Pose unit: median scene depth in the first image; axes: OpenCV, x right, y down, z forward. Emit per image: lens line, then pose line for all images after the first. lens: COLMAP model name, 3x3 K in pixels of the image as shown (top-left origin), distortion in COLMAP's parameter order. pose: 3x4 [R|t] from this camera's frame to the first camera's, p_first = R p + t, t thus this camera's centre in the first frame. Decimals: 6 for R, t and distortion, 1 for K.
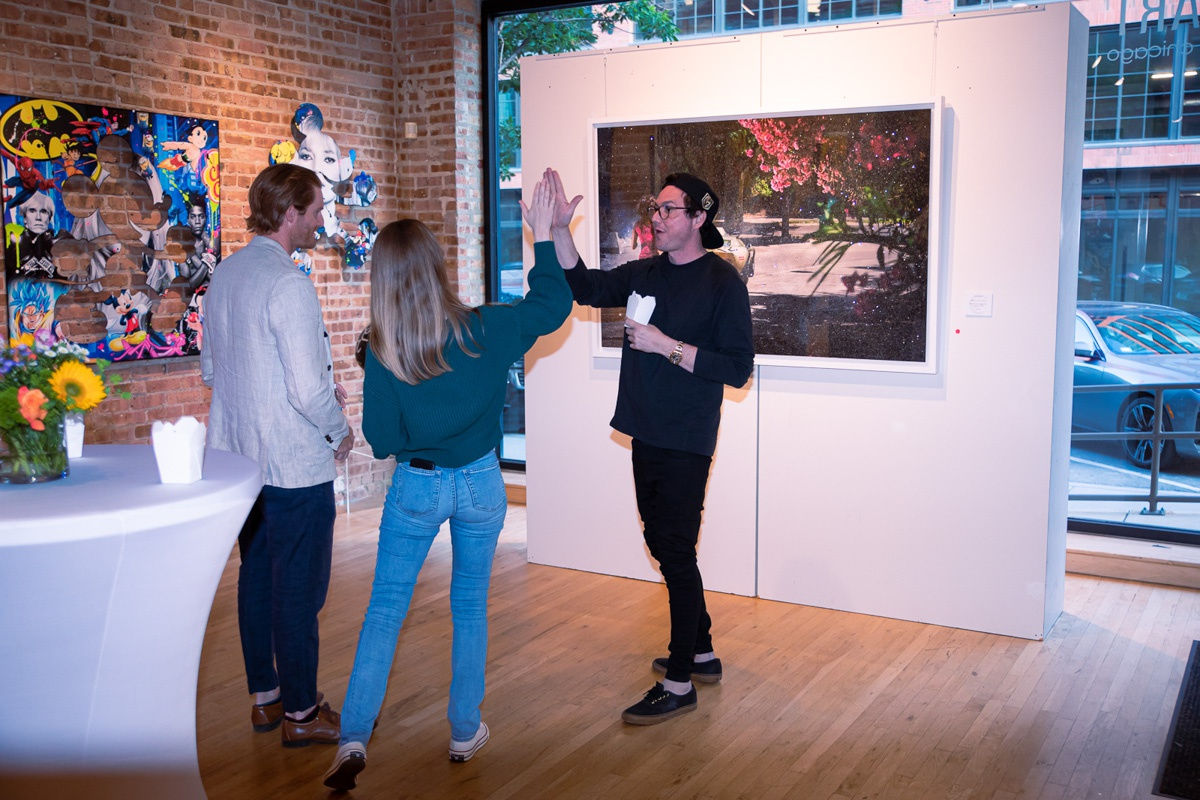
lens RADIAL K [[1218.8, 0, 600.0], [0, 1218.8, 400.0], [0, 0, 1]] dist [-0.030074, 0.001752]
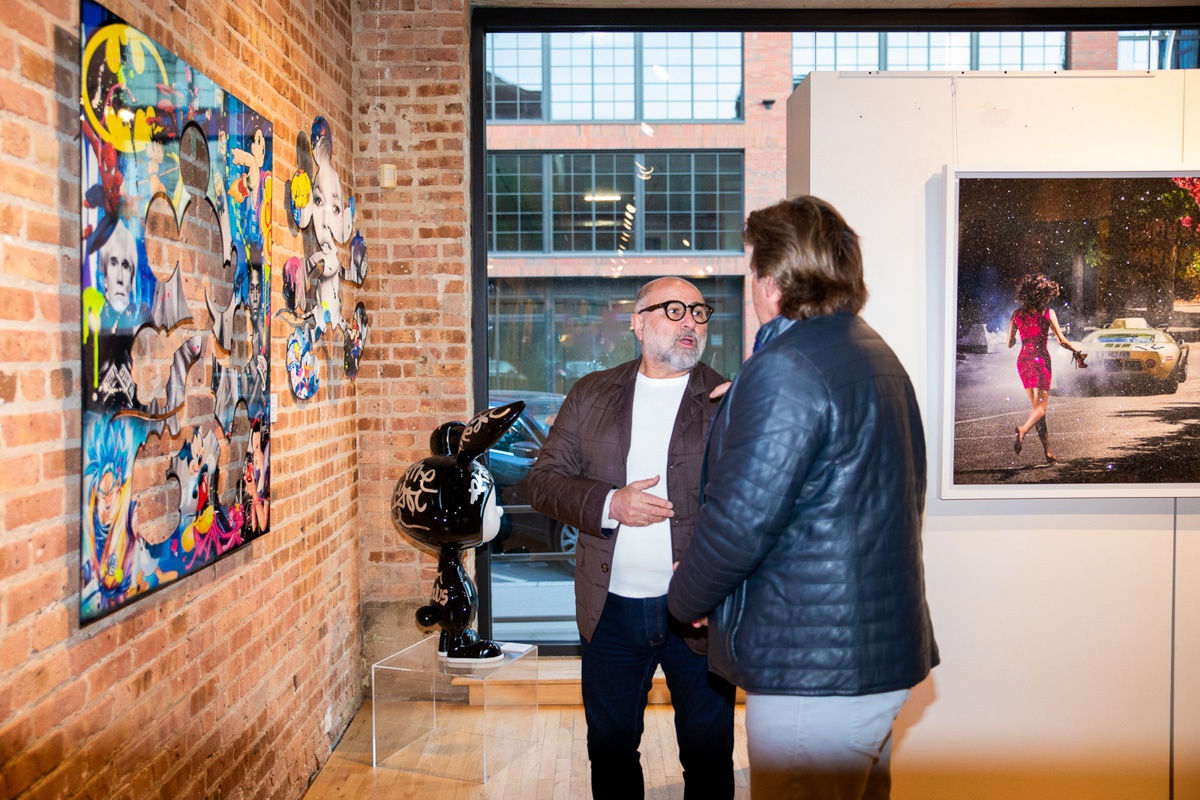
lens RADIAL K [[1164.6, 0, 603.2], [0, 1164.6, 380.3], [0, 0, 1]] dist [-0.012719, 0.000206]
pose [[0.857274, -0.016043, 0.514611, -0.488641], [0.066343, 0.994624, -0.079511, -0.059794], [-0.510568, 0.102303, 0.853729, 0.491091]]
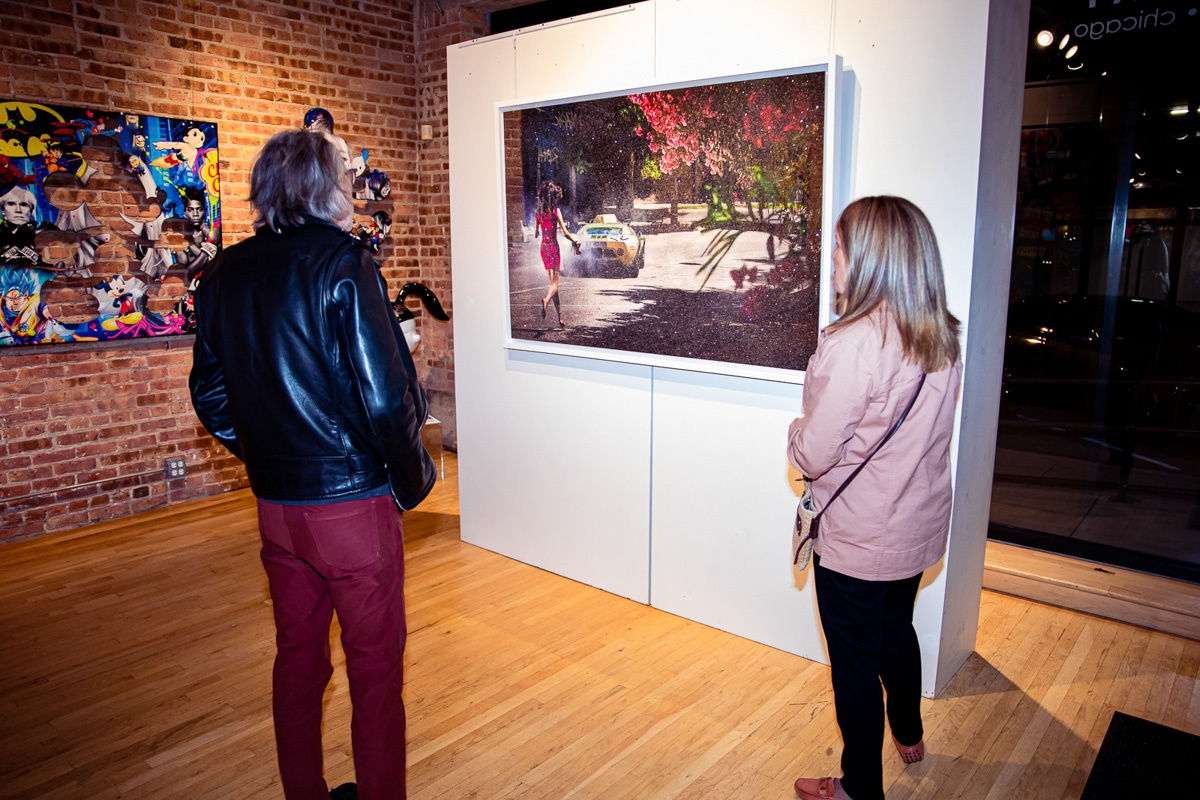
lens RADIAL K [[859.9, 0, 600.0], [0, 859.9, 400.0], [0, 0, 1]] dist [-0.123920, 0.085140]
pose [[0.984449, 0.039694, -0.171130, 0.180295], [-0.029577, 0.997683, 0.061267, -0.035911], [0.173165, -0.055253, 0.983342, 0.311499]]
